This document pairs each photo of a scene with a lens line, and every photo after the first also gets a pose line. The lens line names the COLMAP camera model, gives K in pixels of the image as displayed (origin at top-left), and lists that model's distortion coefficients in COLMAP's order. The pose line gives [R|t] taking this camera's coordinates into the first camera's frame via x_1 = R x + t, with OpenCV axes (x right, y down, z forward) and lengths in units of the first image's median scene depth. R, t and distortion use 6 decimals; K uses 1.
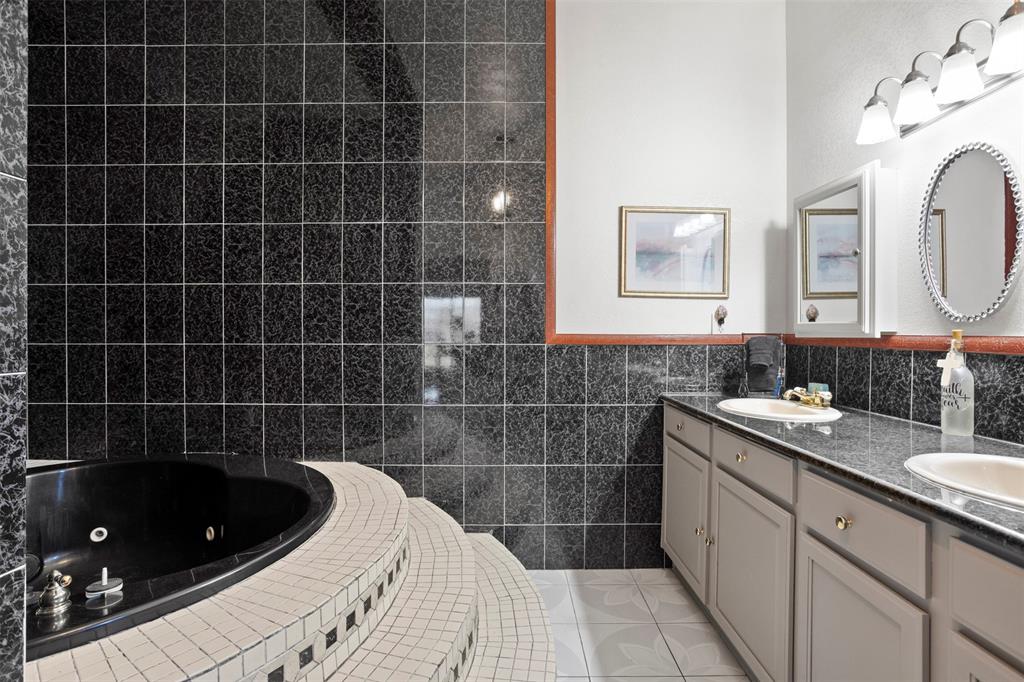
lens RADIAL K [[515.0, 0, 520.0], [0, 515.0, 333.4], [0, 0, 1]] dist [-0.027765, 0.014745]
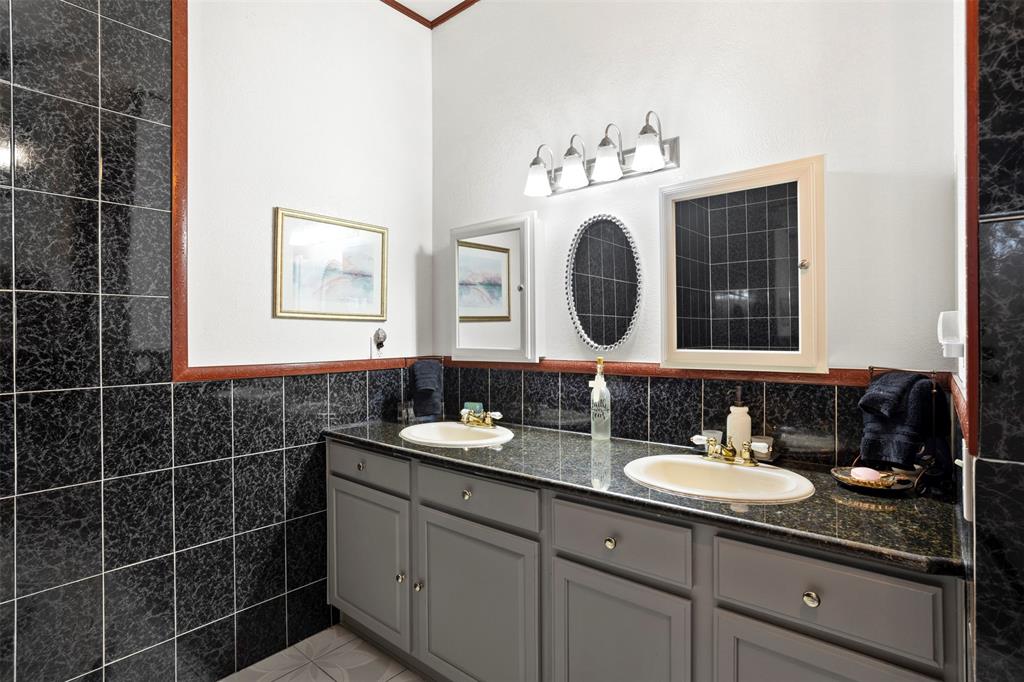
lens RADIAL K [[515.0, 0, 517.5], [0, 515.0, 339.1], [0, 0, 1]] dist [-0.027765, 0.014745]
pose [[0.673250, -0.009920, 0.739348, -0.150102], [0.010207, 0.999939, 0.004122, -0.037404], [-0.739344, 0.004771, 0.673311, 0.172507]]
